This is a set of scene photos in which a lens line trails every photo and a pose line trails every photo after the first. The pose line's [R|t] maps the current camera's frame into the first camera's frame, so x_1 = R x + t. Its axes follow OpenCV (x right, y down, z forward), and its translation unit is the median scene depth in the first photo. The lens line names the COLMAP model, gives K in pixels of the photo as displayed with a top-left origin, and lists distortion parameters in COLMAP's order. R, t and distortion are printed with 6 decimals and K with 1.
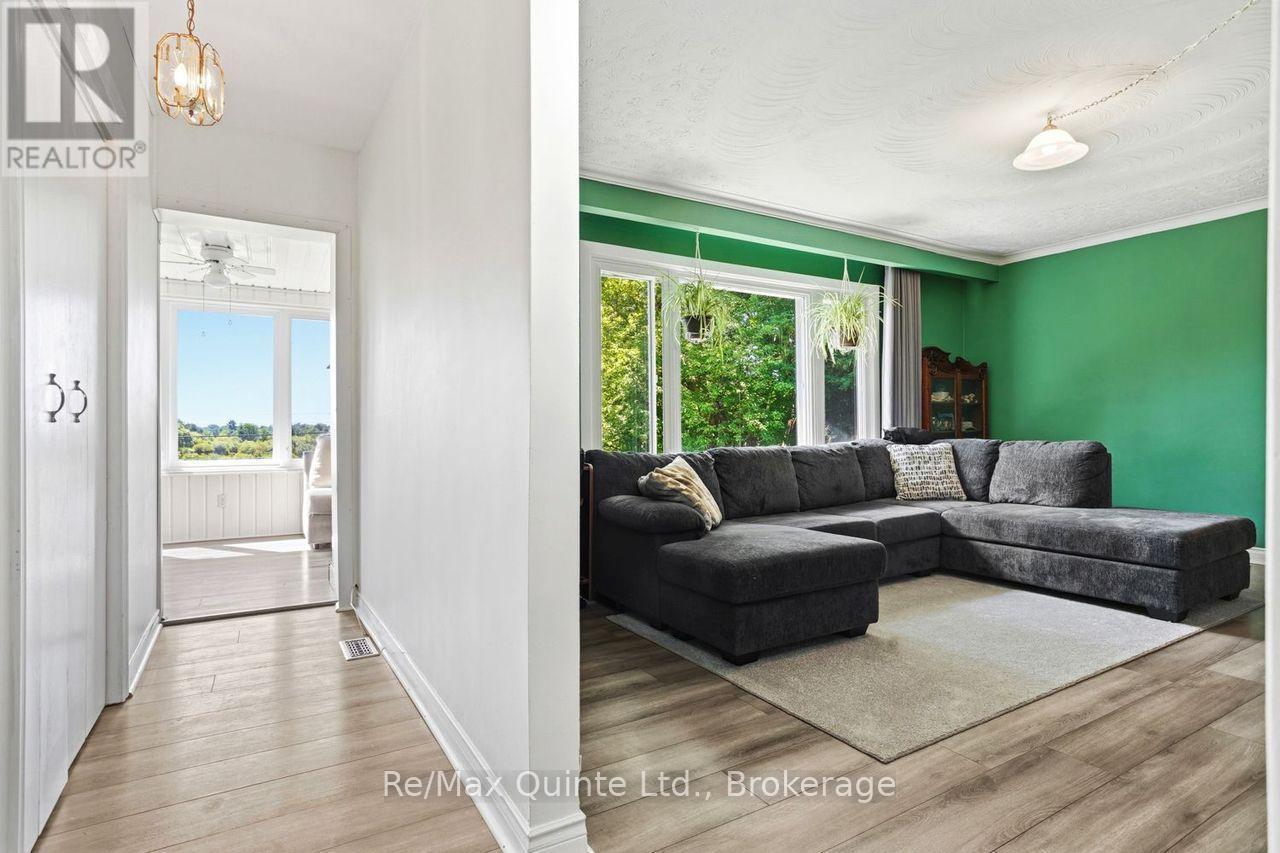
lens RADIAL K [[639.1, 0, 644.2], [0, 639.1, 424.8], [0, 0, 1]] dist [-0.038270, 0.026180]
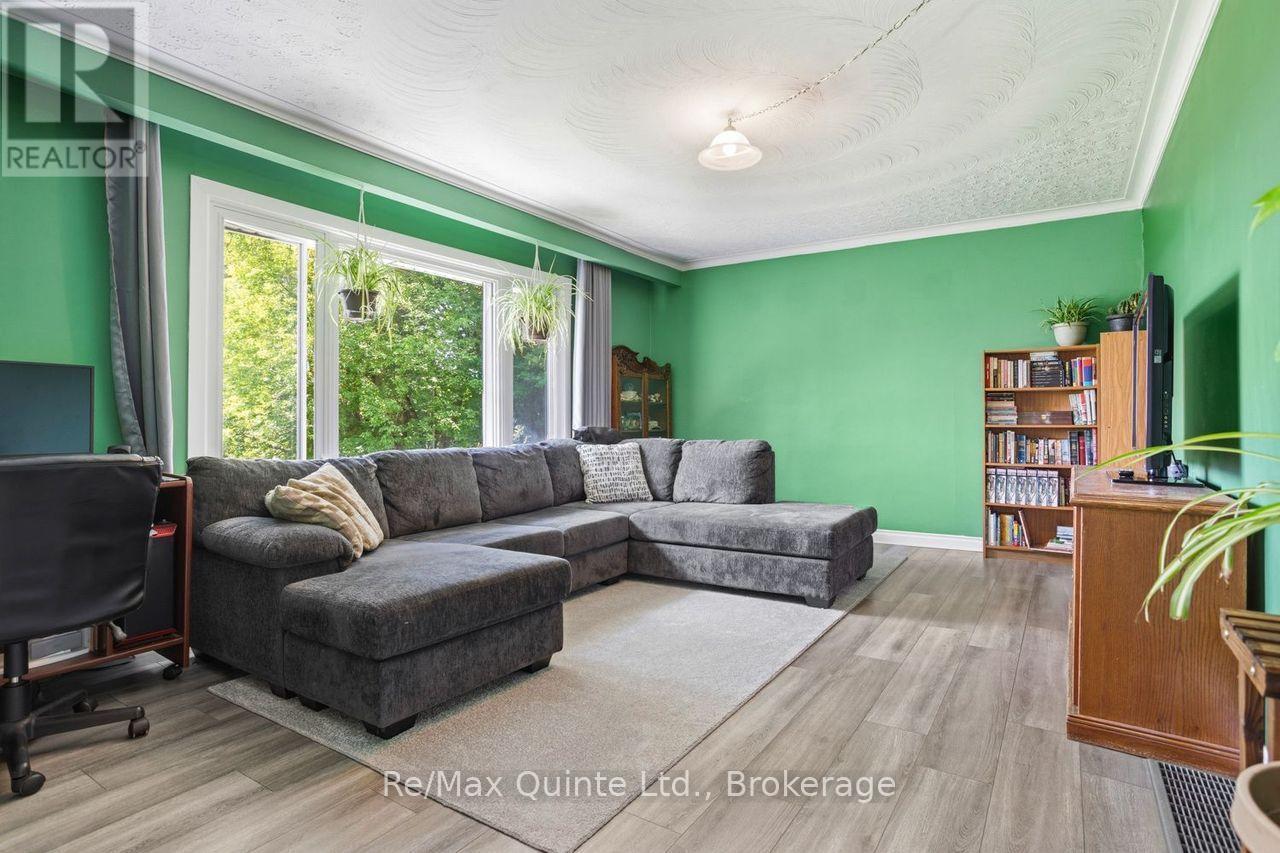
lens RADIAL K [[639.1, 0, 643.4], [0, 639.1, 423.6], [0, 0, 1]] dist [-0.038270, 0.026180]
pose [[0.897142, 0.003373, 0.441730, 0.066790], [-0.003429, 0.999994, -0.000673, -0.000804], [-0.441729, -0.000911, 0.897148, 0.136912]]
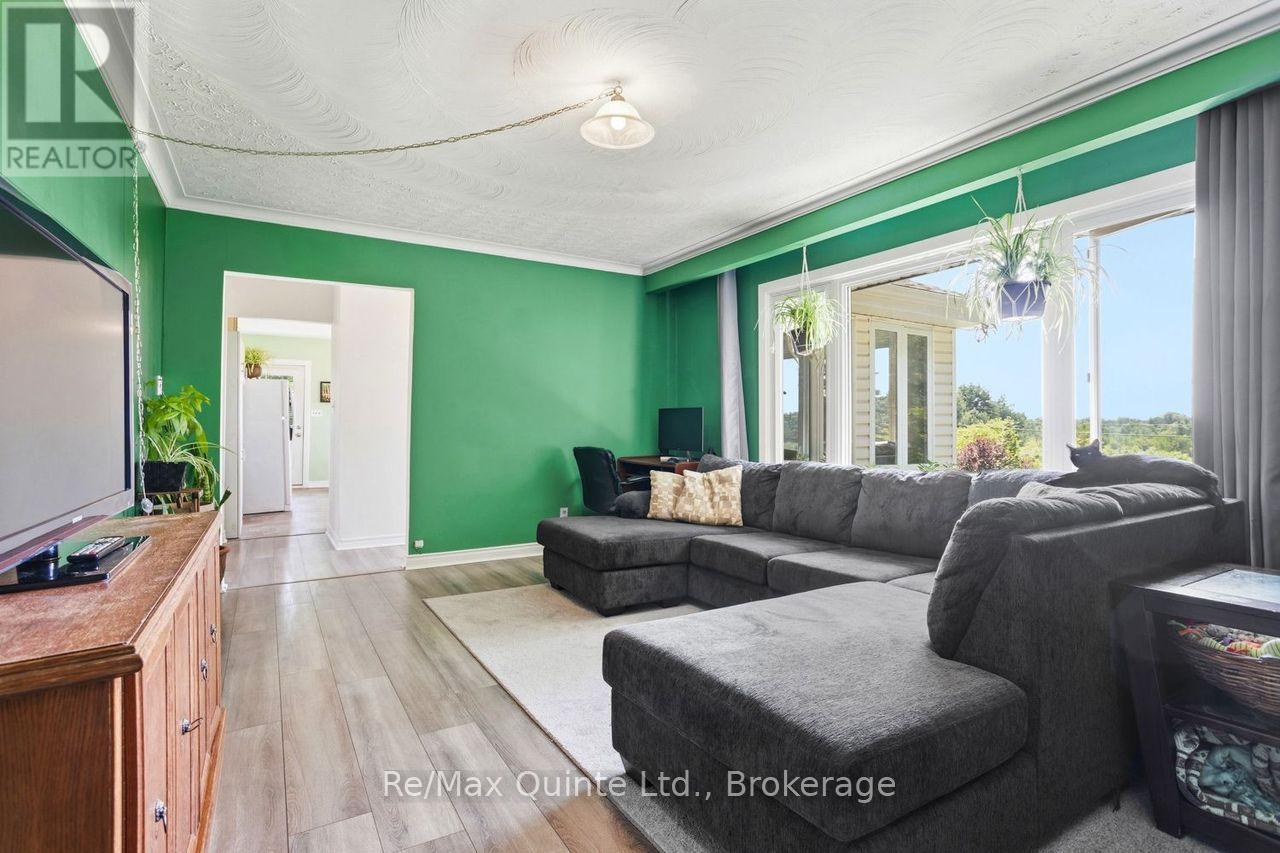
lens RADIAL K [[639.1, 0, 643.8], [0, 639.1, 425.8], [0, 0, 1]] dist [-0.038270, 0.026180]
pose [[0.013797, 0.000072, -0.999905, 1.262519], [-0.003518, 0.999994, 0.000024, -0.023731], [0.999899, 0.003517, 0.013797, 0.864133]]
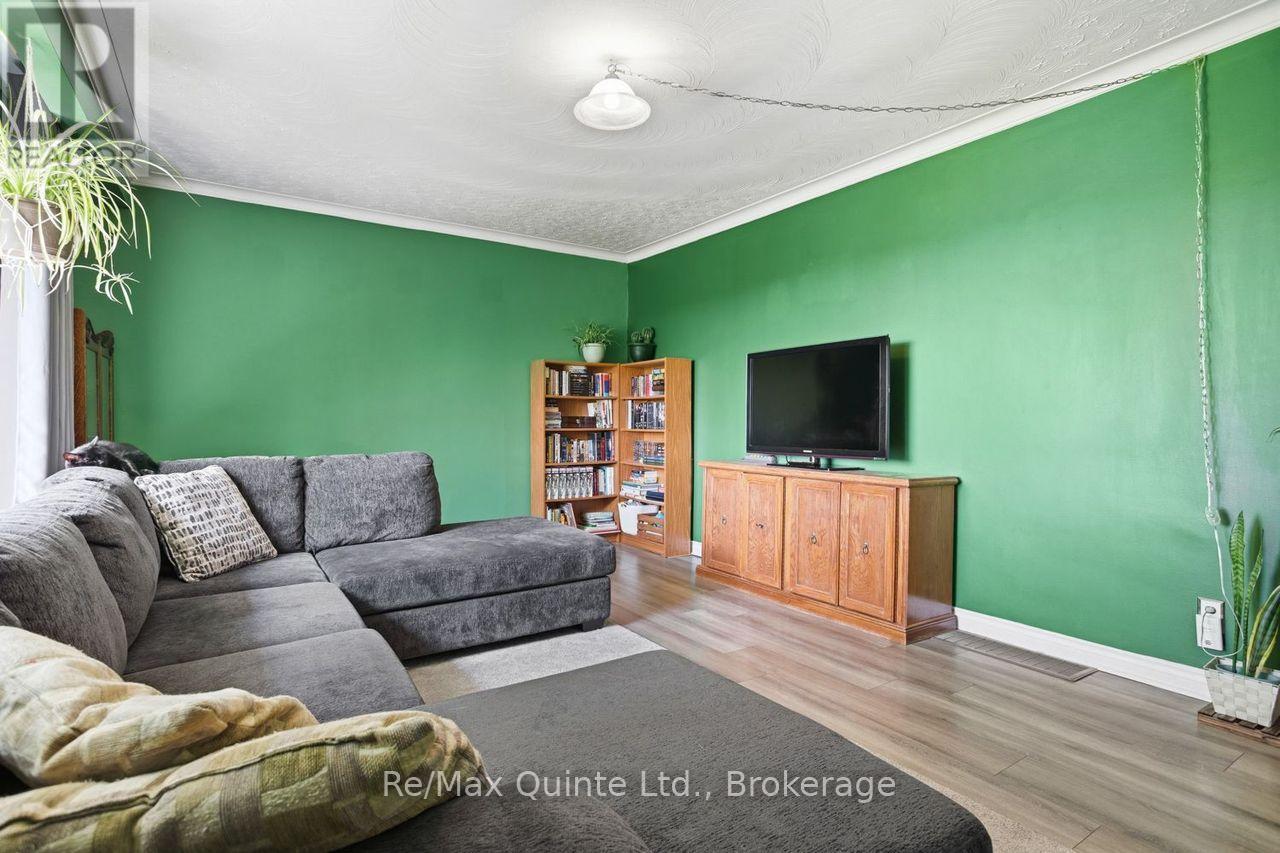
lens RADIAL K [[639.1, 0, 641.6], [0, 639.1, 427.8], [0, 0, 1]] dist [-0.038270, 0.026180]
pose [[-0.039783, -0.006501, 0.999187, -0.156367], [-0.000018, 0.999979, 0.006506, -0.012464], [-0.999208, 0.000241, -0.039782, 0.839636]]
